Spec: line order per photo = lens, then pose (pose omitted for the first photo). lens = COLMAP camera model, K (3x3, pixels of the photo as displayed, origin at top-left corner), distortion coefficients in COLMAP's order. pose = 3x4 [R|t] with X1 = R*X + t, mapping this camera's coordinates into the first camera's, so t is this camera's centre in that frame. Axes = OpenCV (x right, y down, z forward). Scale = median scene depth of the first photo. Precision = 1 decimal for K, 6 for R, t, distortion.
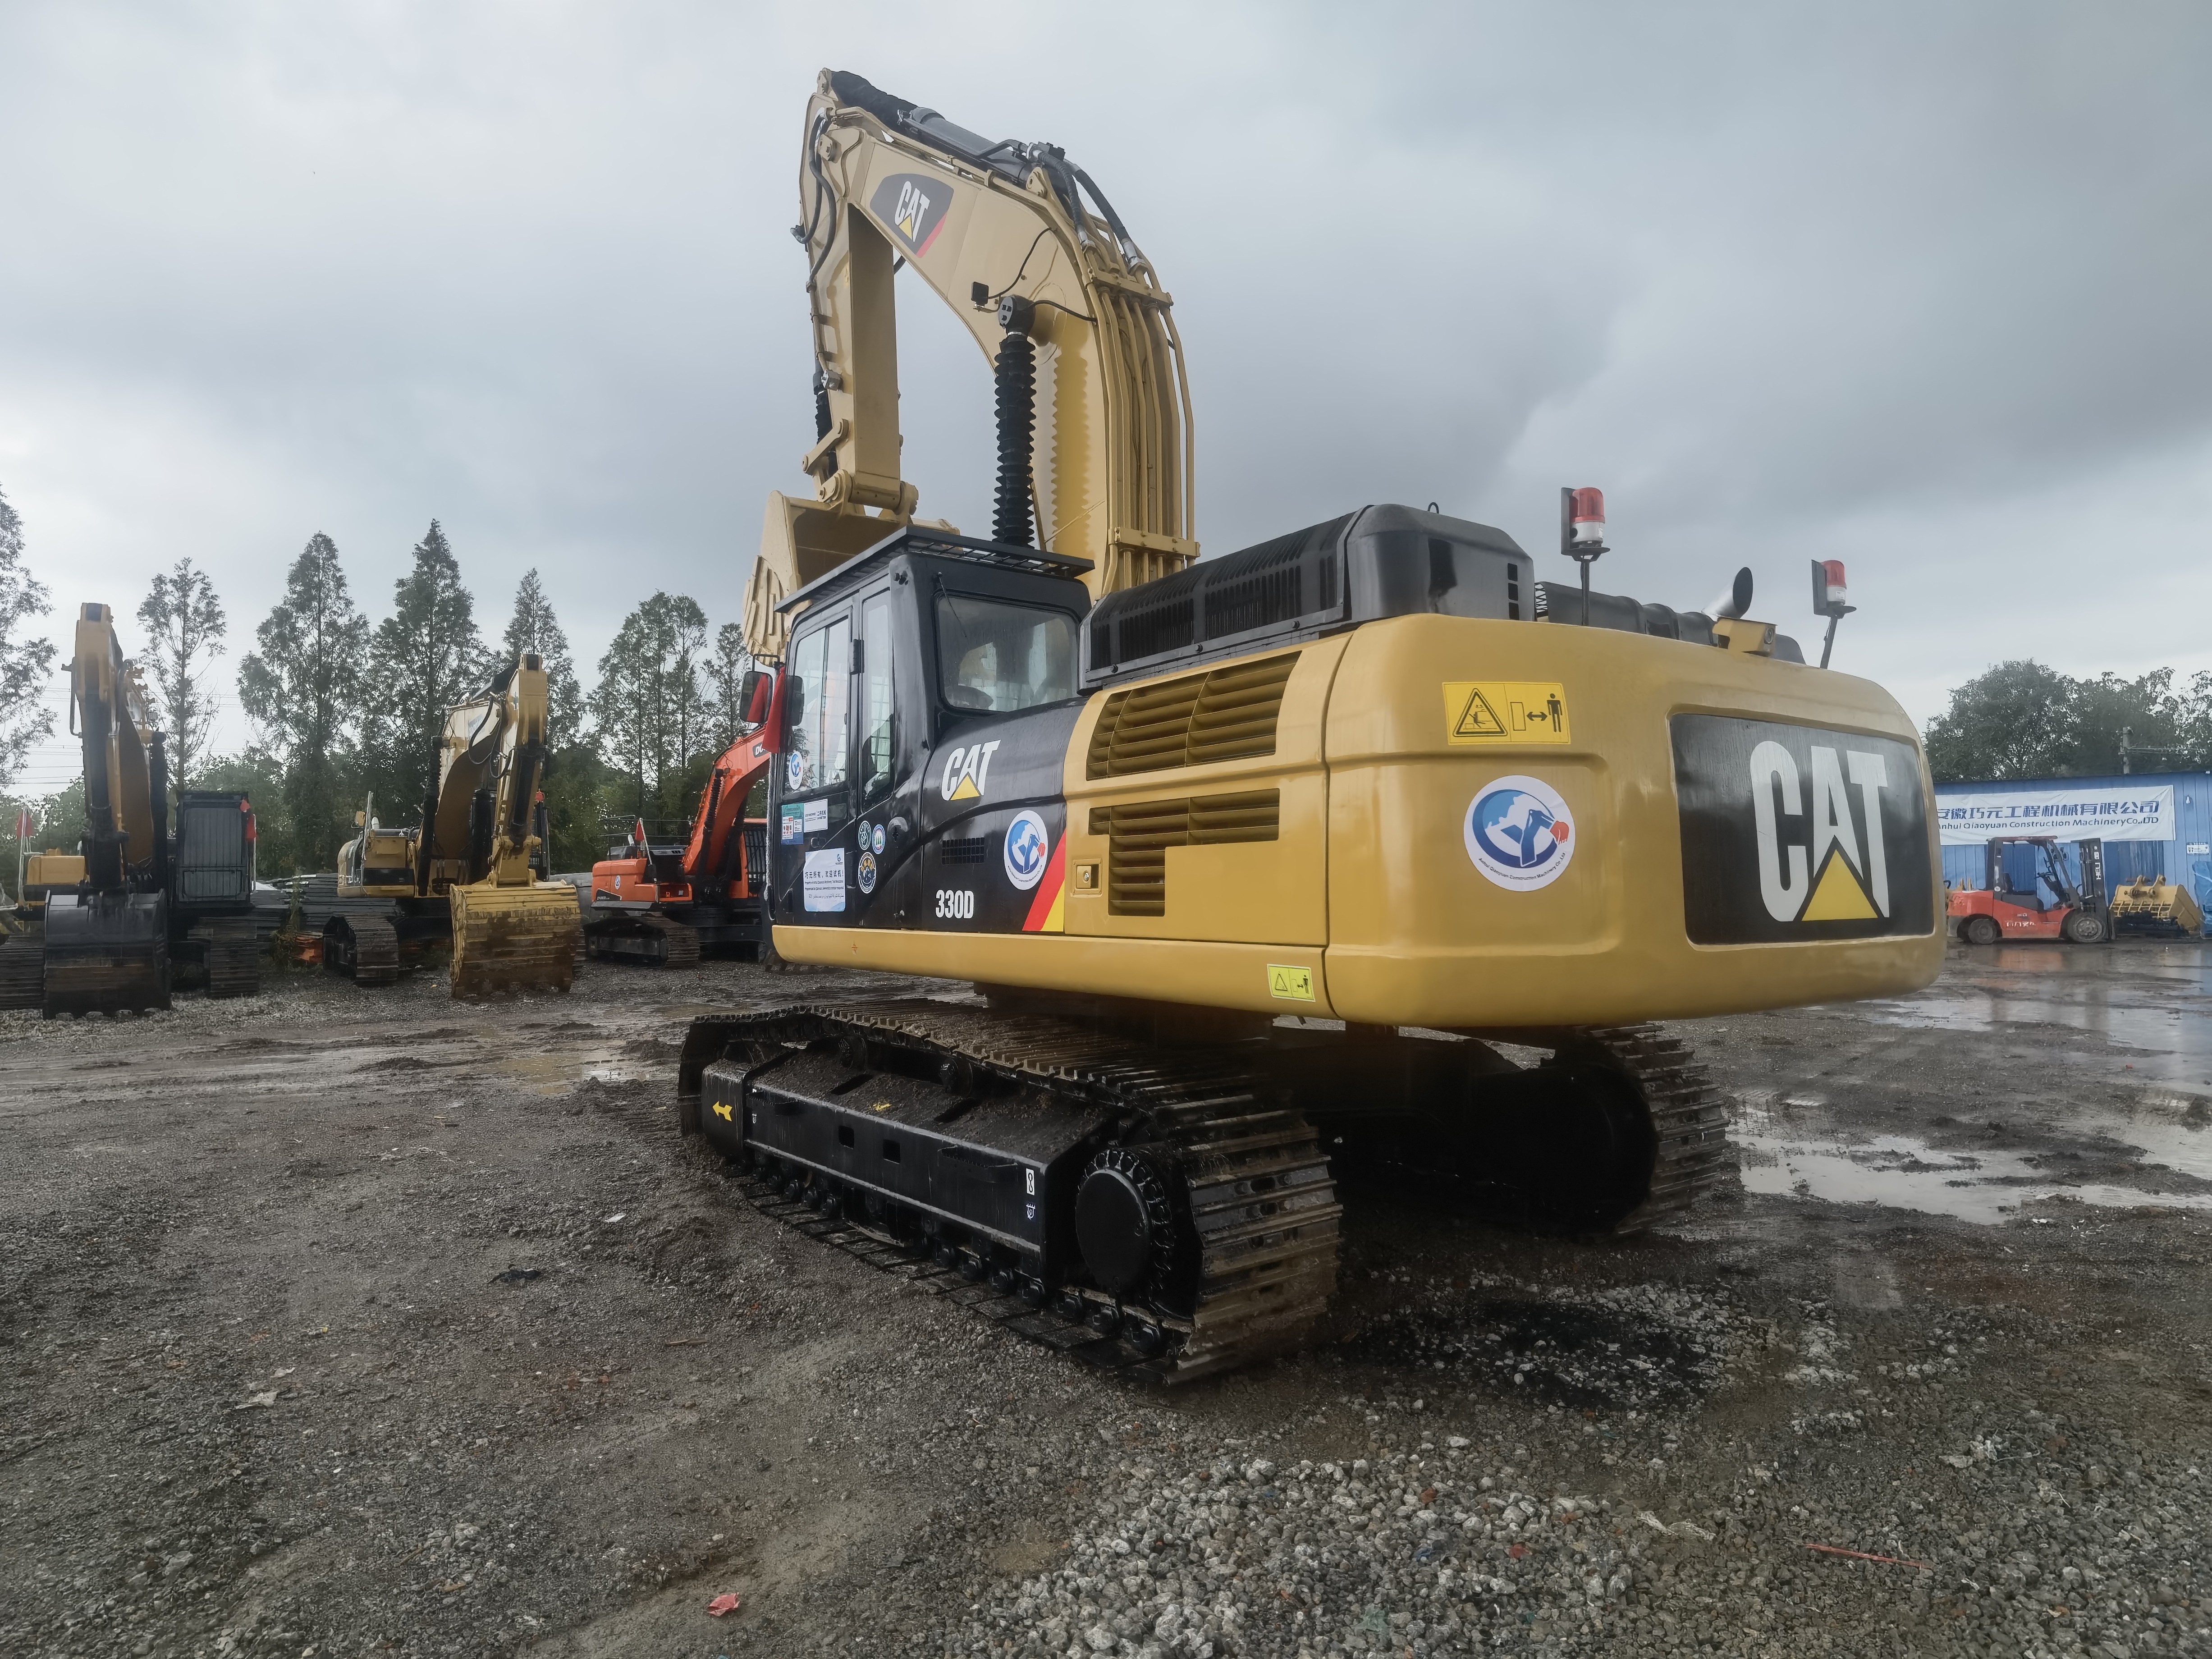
lens RADIAL K [[1255.9, 0, 1107.7], [0, 1255.9, 759.0], [0, 0, 1]] dist [-0.008132, -0.000623]
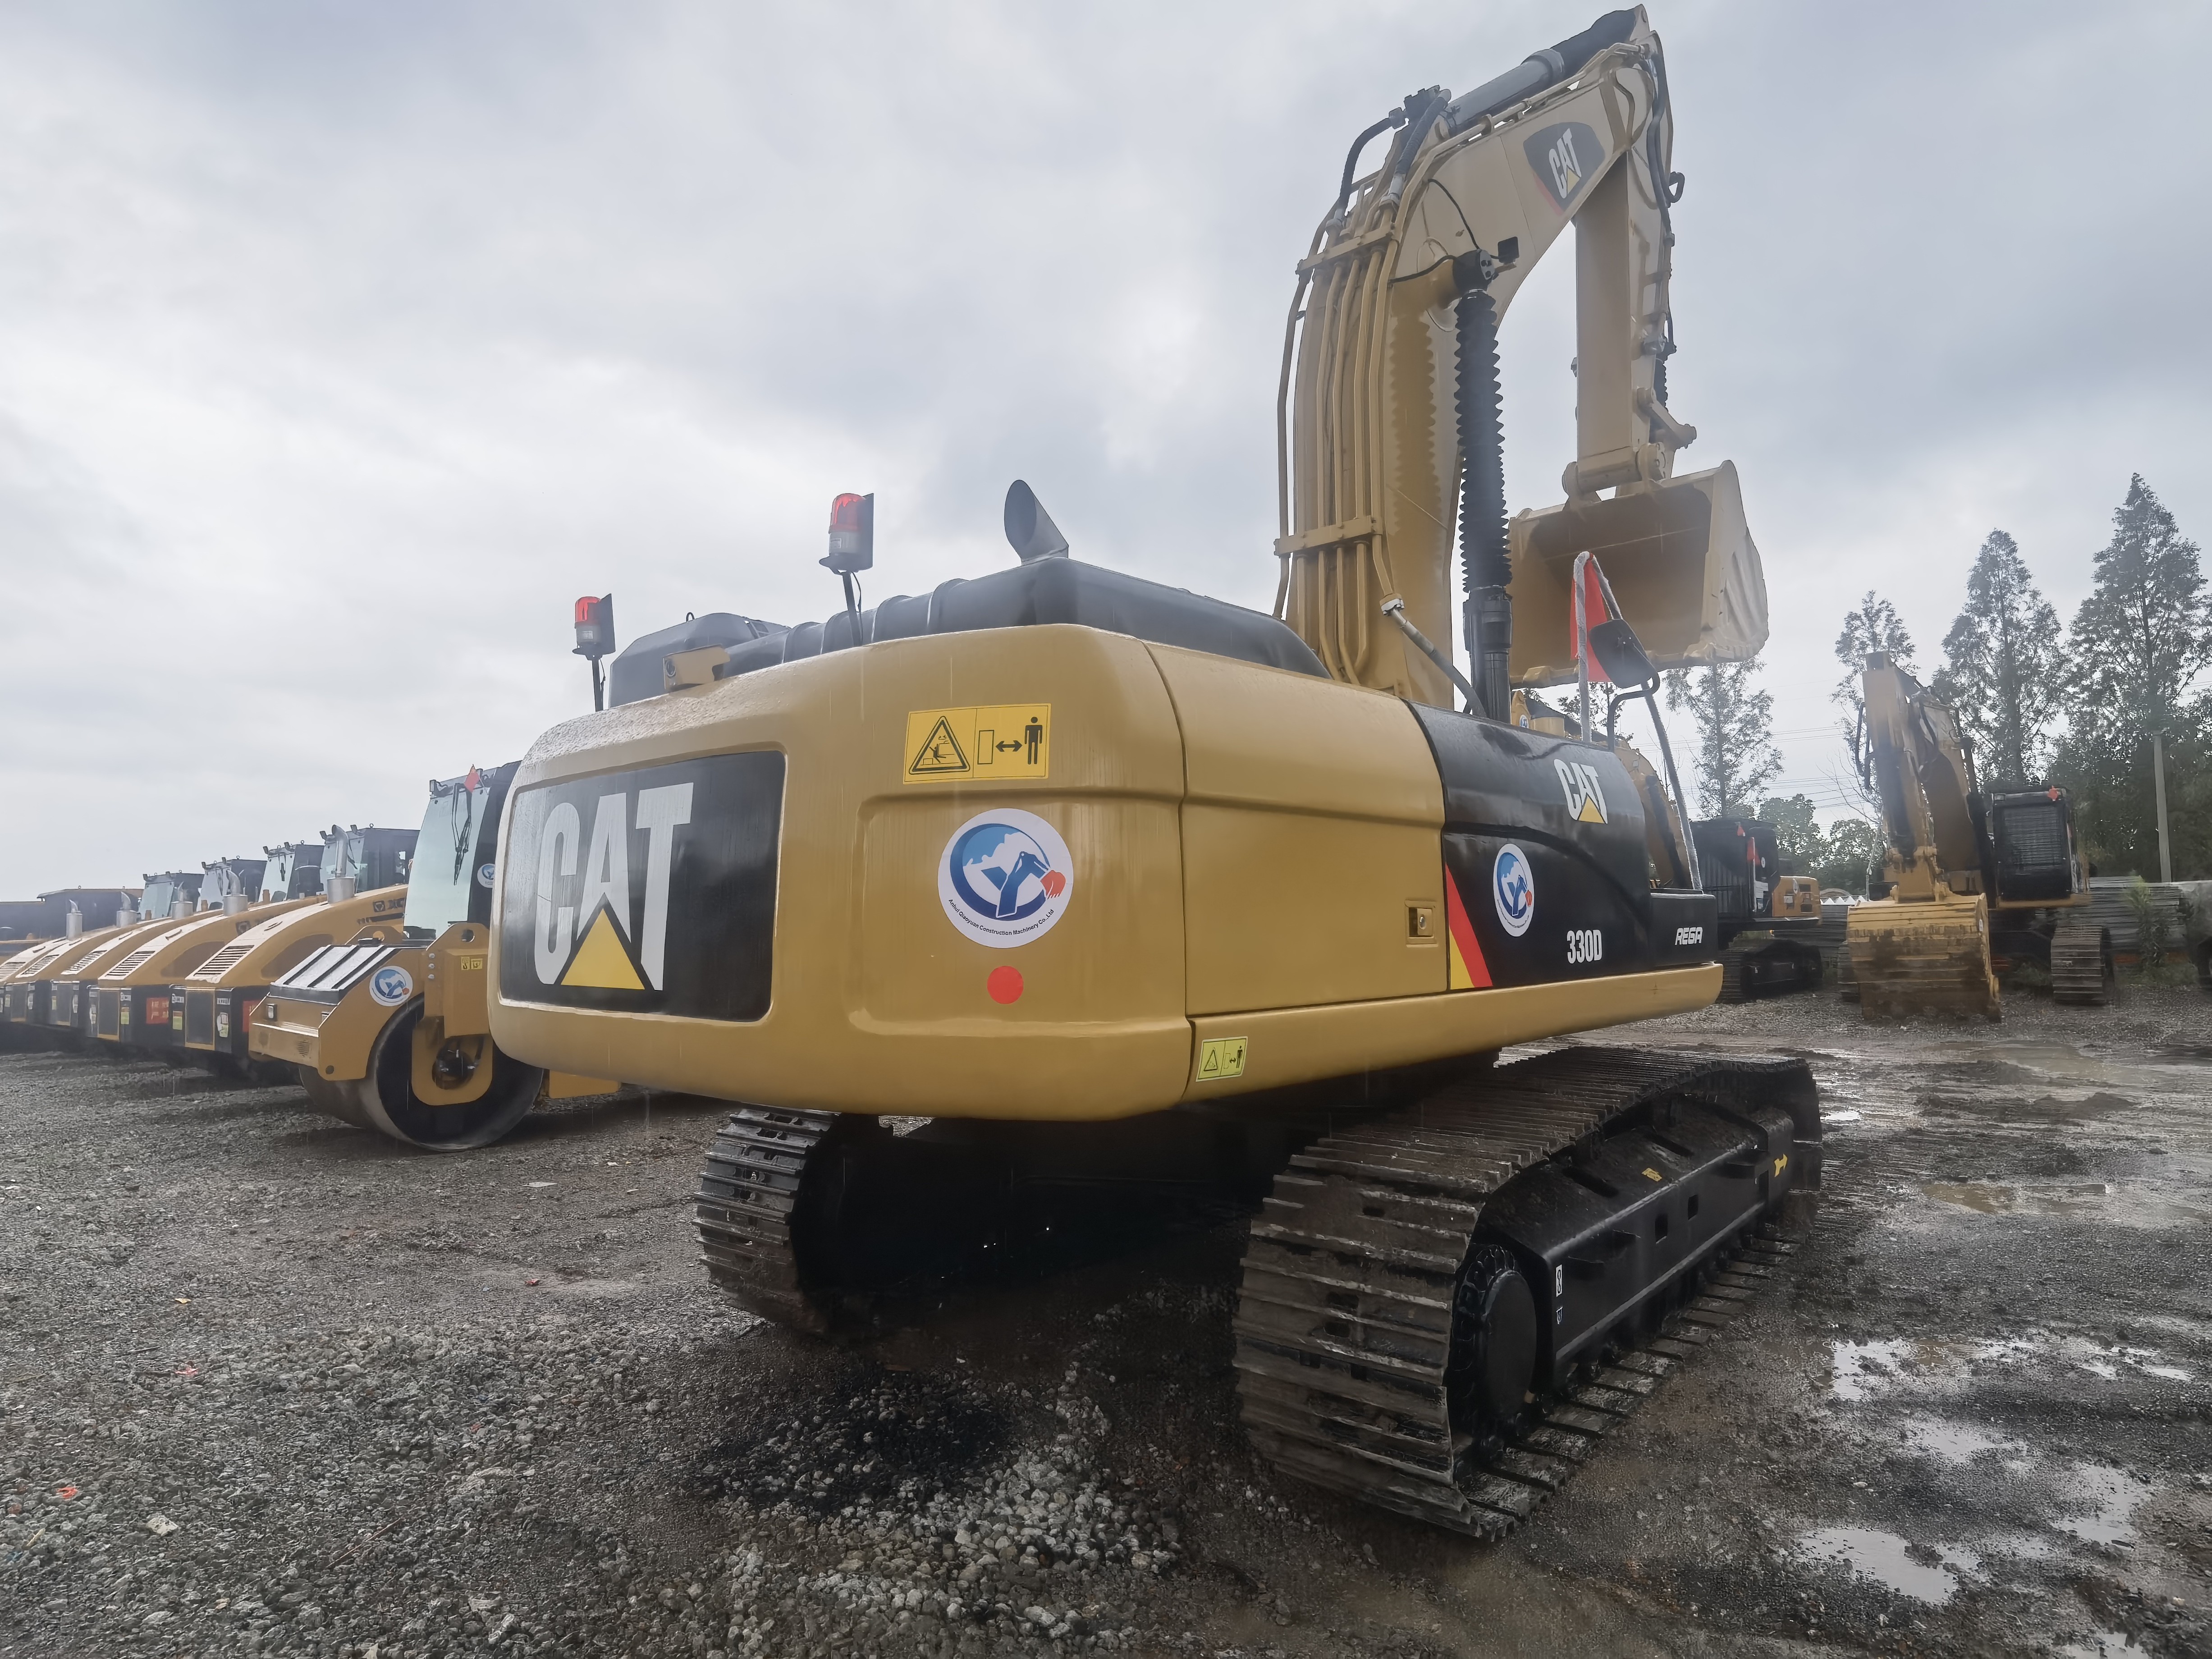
lens RADIAL K [[1255.9, 0, 1107.7], [0, 1255.9, 759.0], [0, 0, 1]] dist [-0.008132, -0.000623]
pose [[0.263516, -0.119240, -0.957257, 0.919211], [0.113135, 0.989303, -0.092088, 0.053518], [0.957998, -0.084033, 0.274187, 0.660679]]
